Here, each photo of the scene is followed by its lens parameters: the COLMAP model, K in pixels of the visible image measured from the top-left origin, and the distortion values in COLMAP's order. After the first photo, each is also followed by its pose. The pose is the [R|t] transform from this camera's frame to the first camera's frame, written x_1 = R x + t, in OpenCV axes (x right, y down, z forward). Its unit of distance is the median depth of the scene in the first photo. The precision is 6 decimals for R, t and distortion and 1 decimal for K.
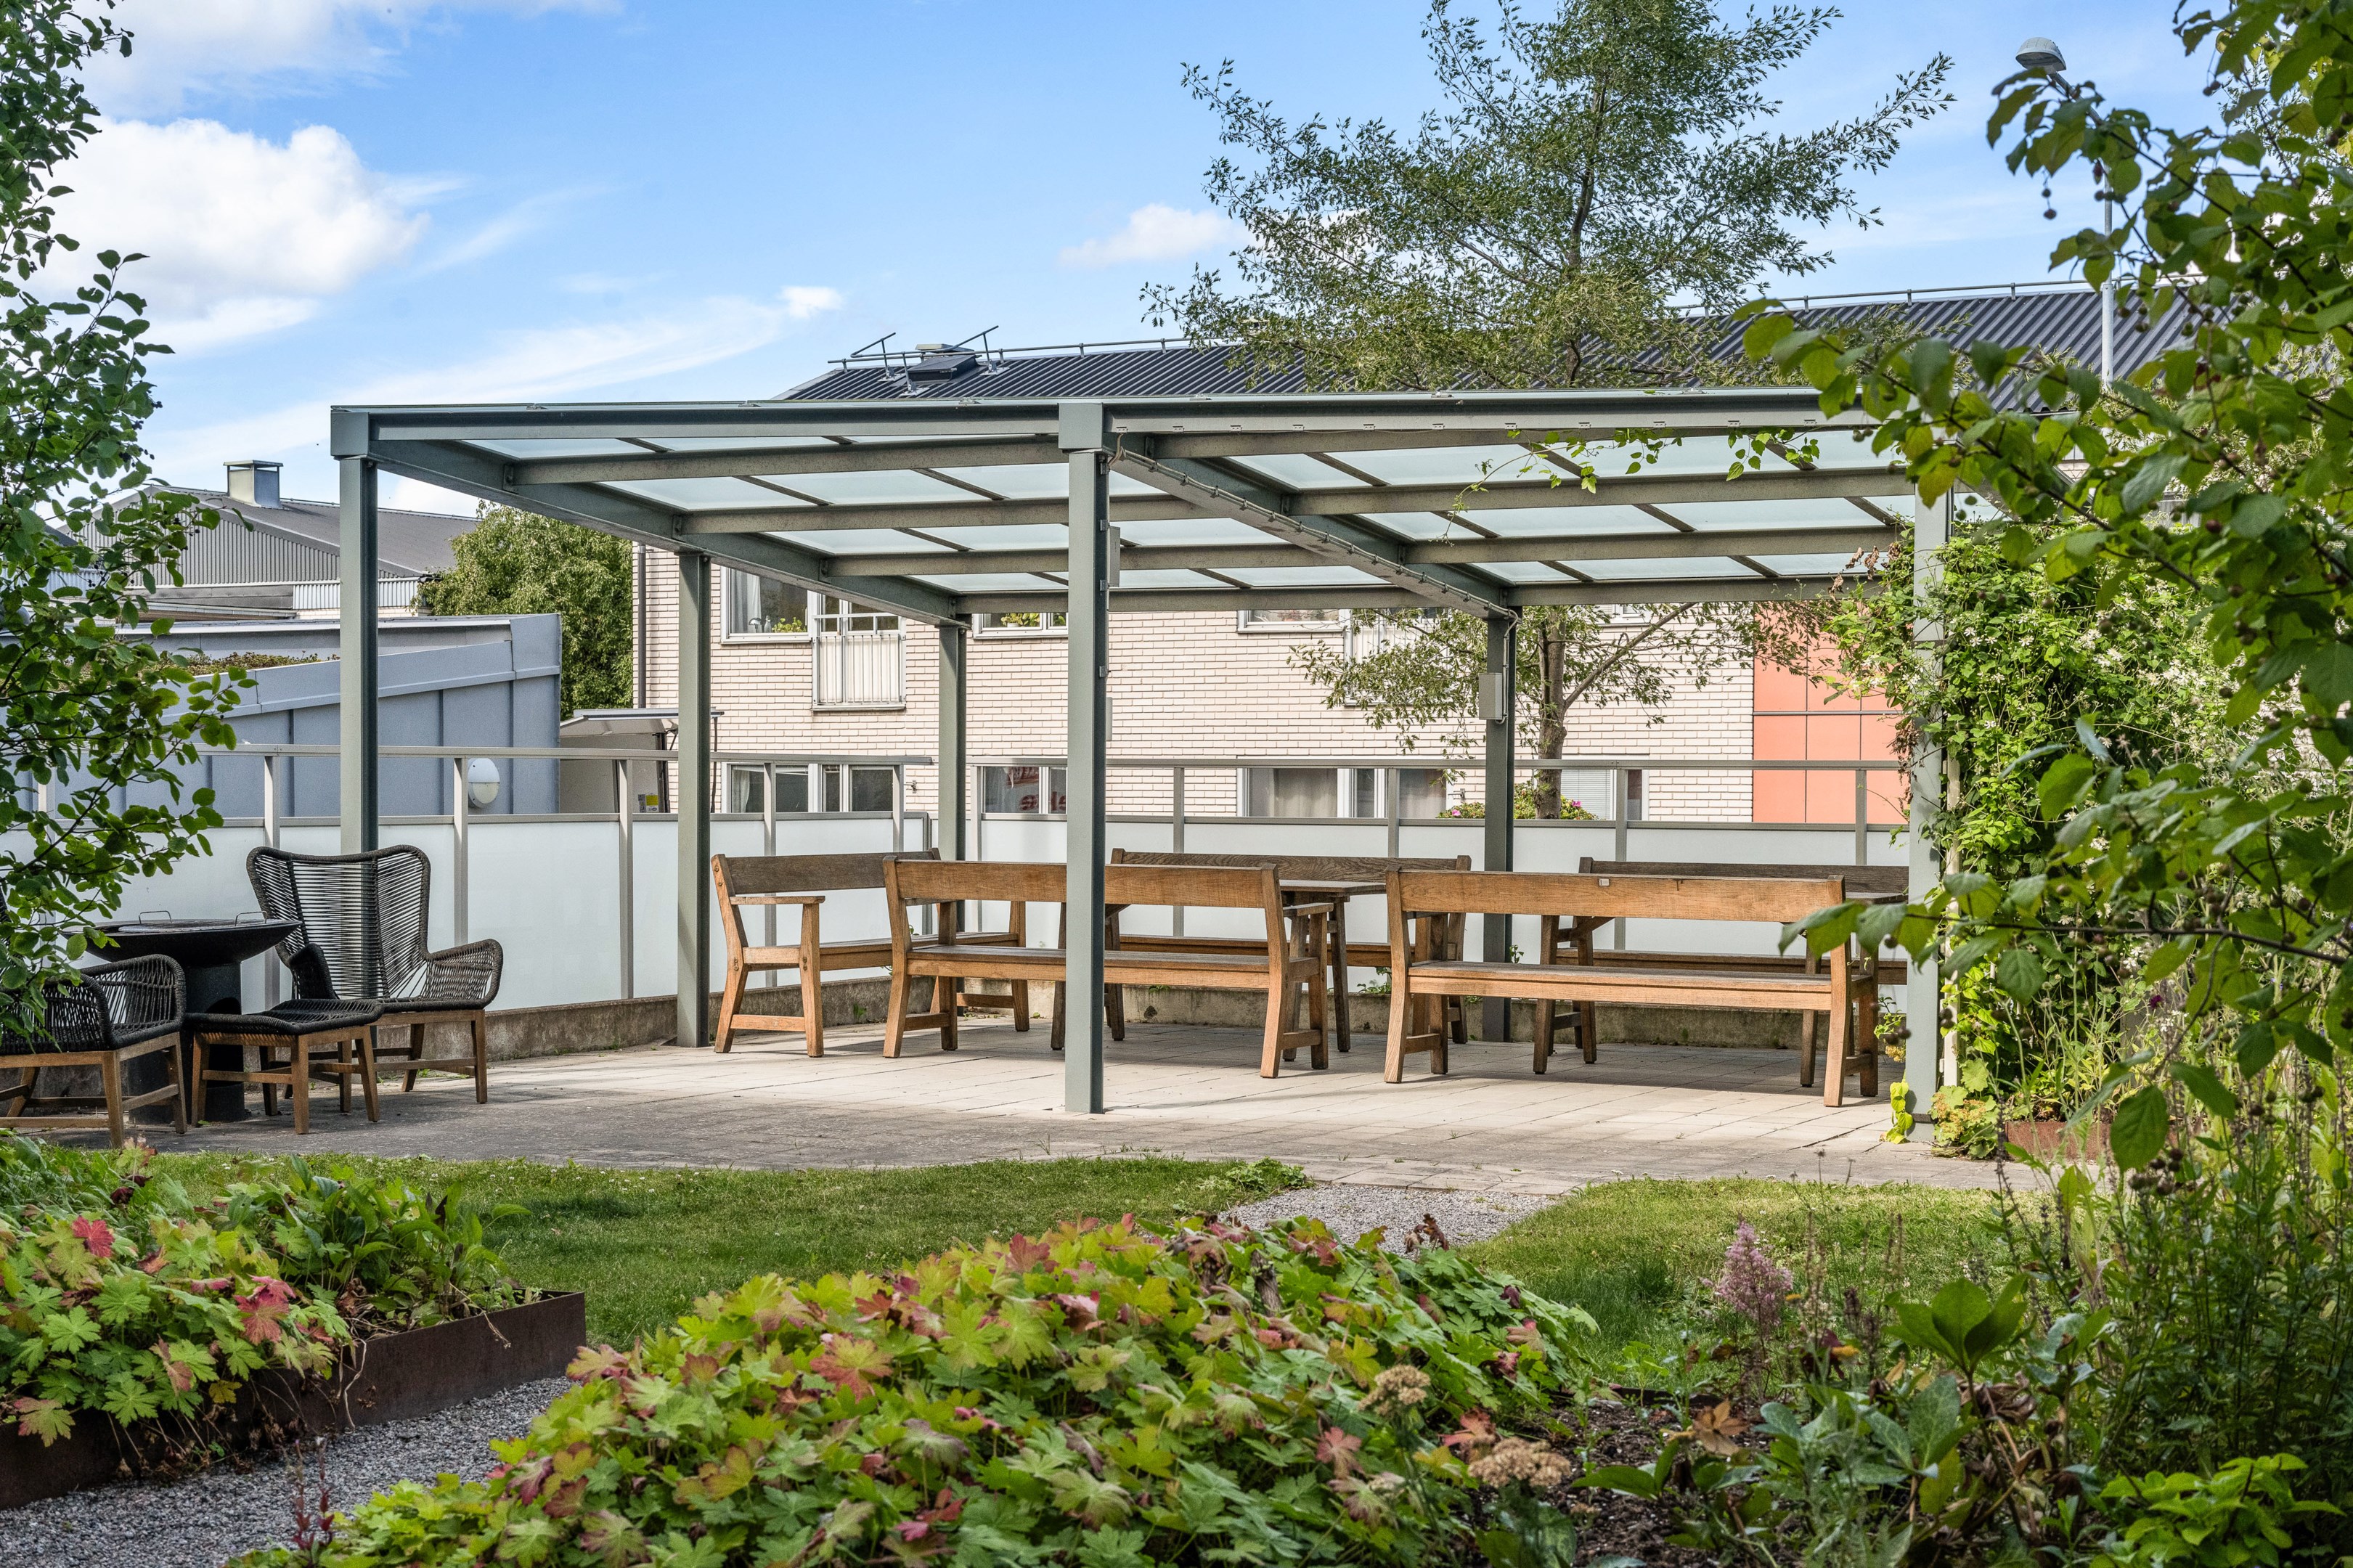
lens RADIAL K [[3443.3, 0, 1176.7], [0, 3443.3, 921.5], [0, 0, 1]] dist [-0.012911, -0.028471]
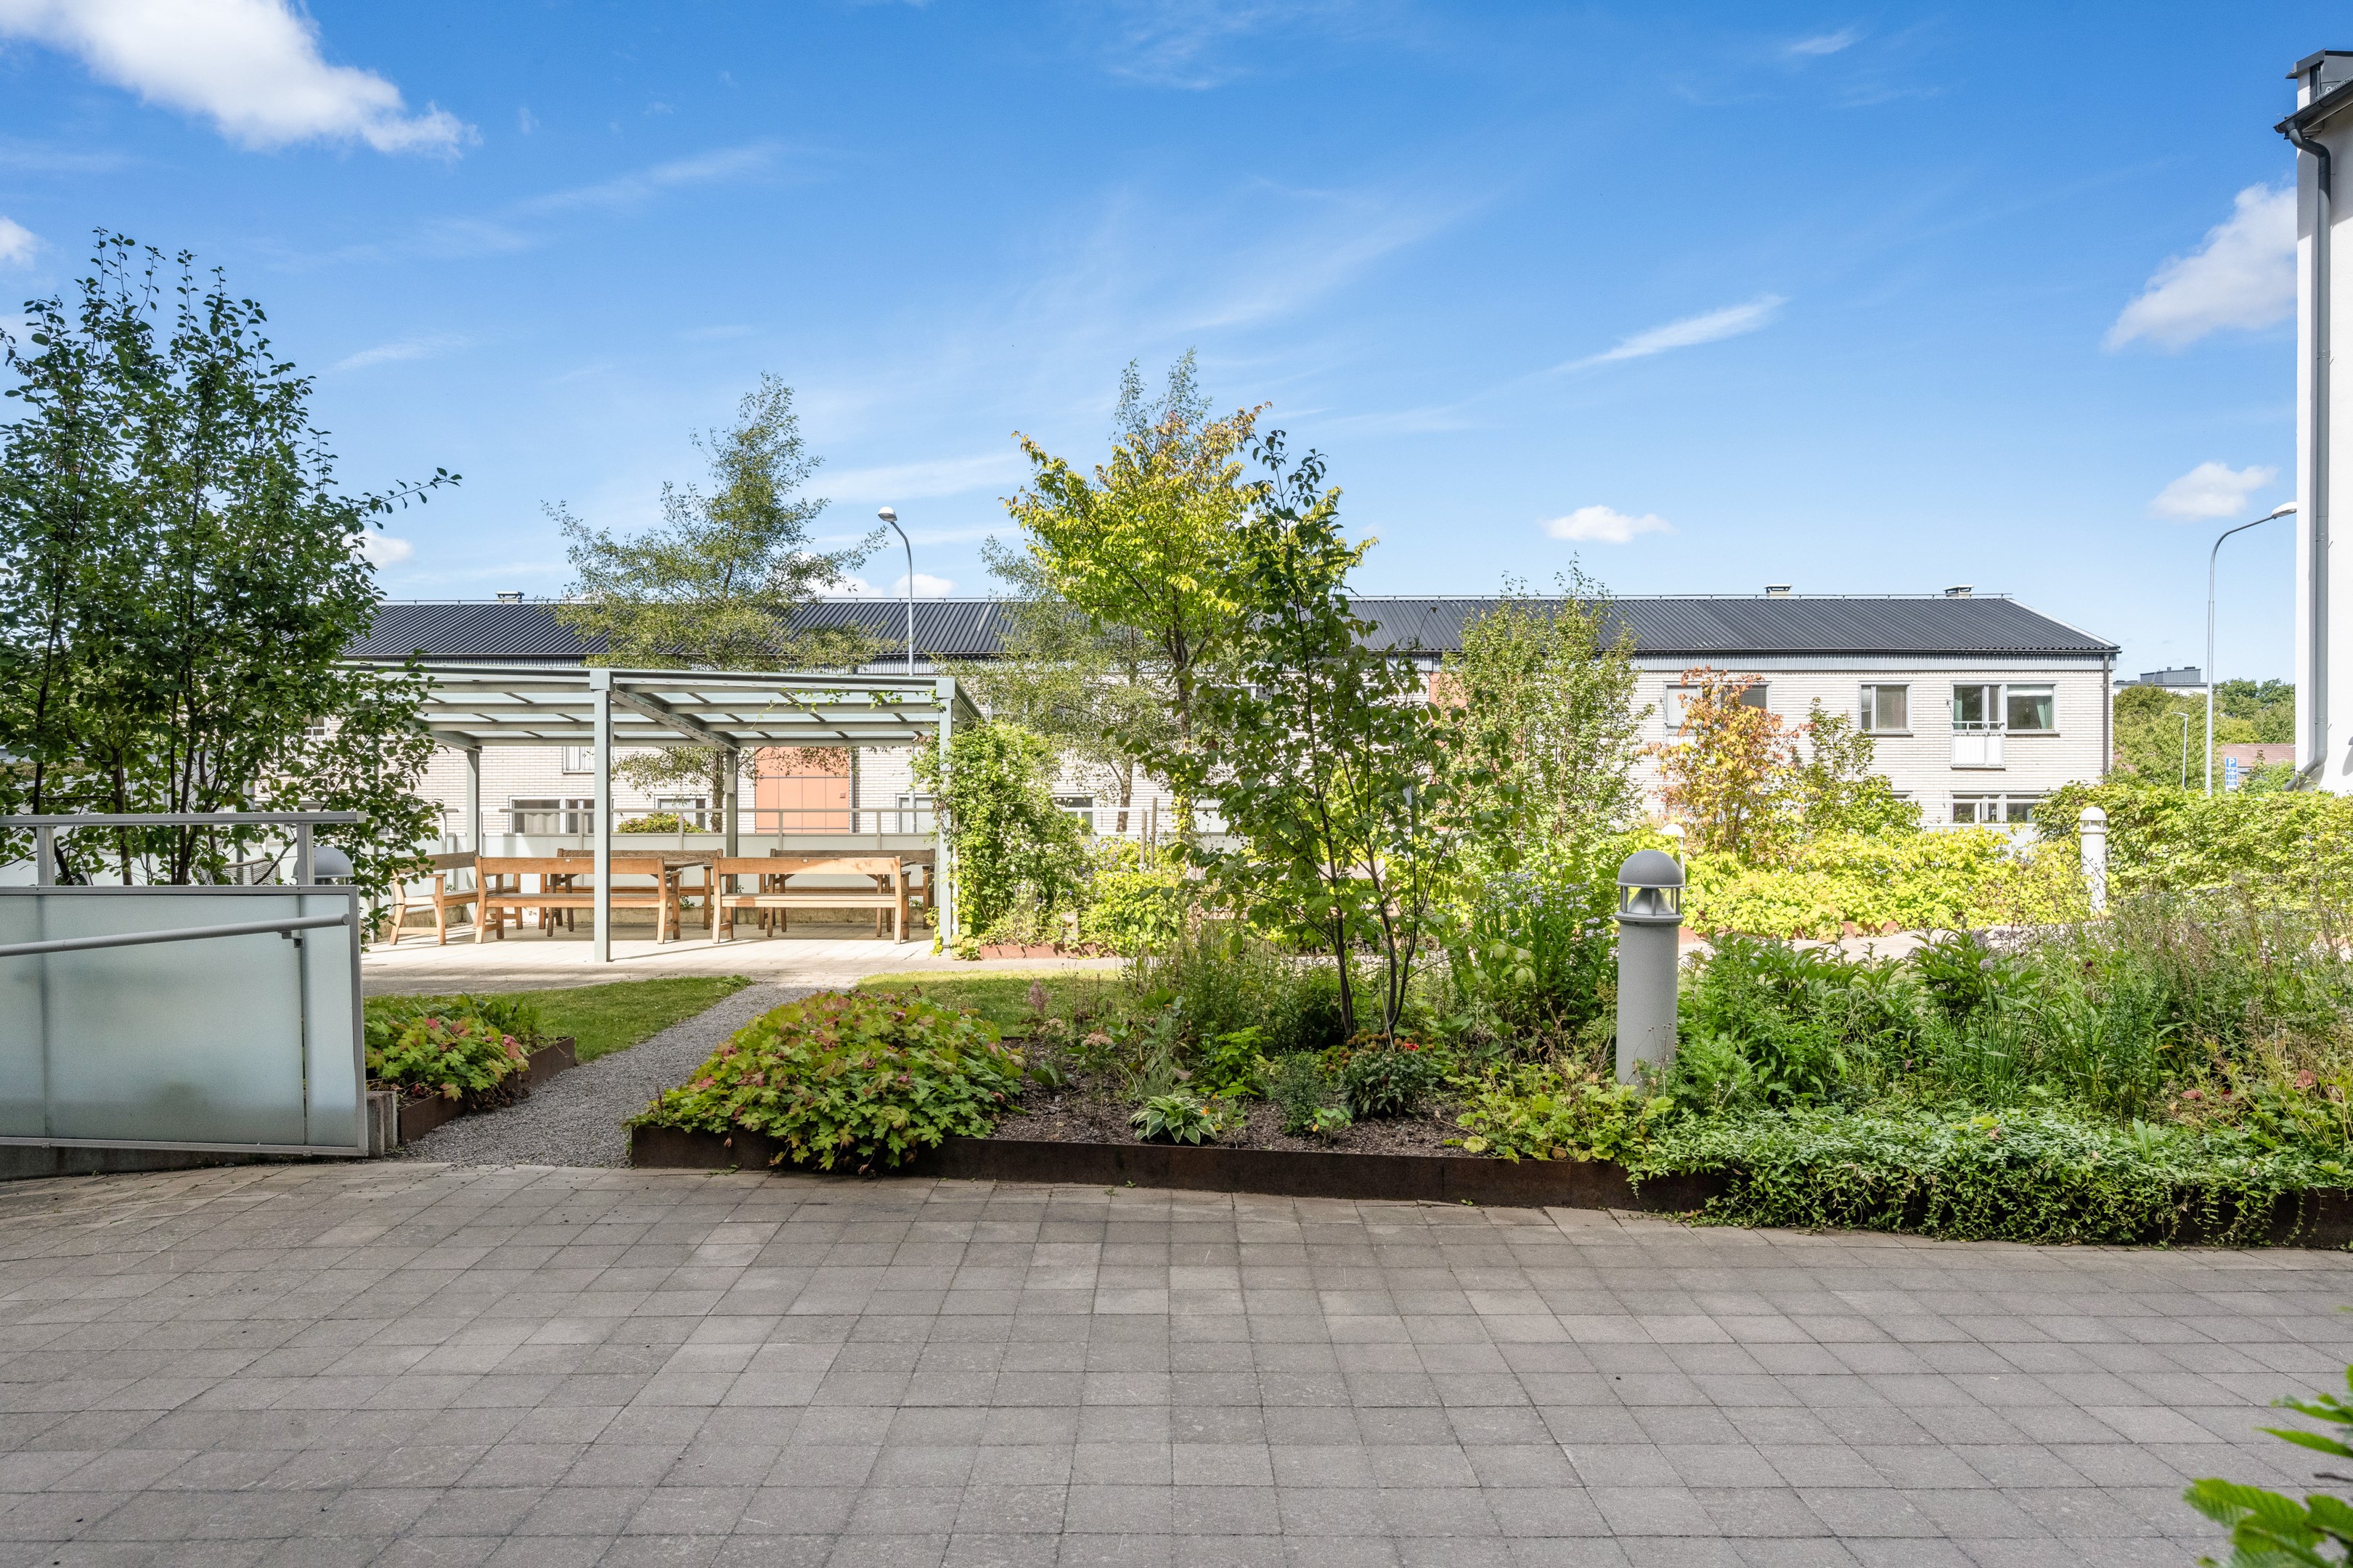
lens RADIAL K [[1505.0, 0, 1176.5], [0, 1505.0, 784.0], [0, 0, 1]] dist [-0.000677, -0.000011]
pose [[0.891685, -0.001608, 0.452654, -0.123428], [0.024522, 0.998697, -0.044757, -0.010292], [-0.451992, 0.051009, 0.890562, -0.112306]]
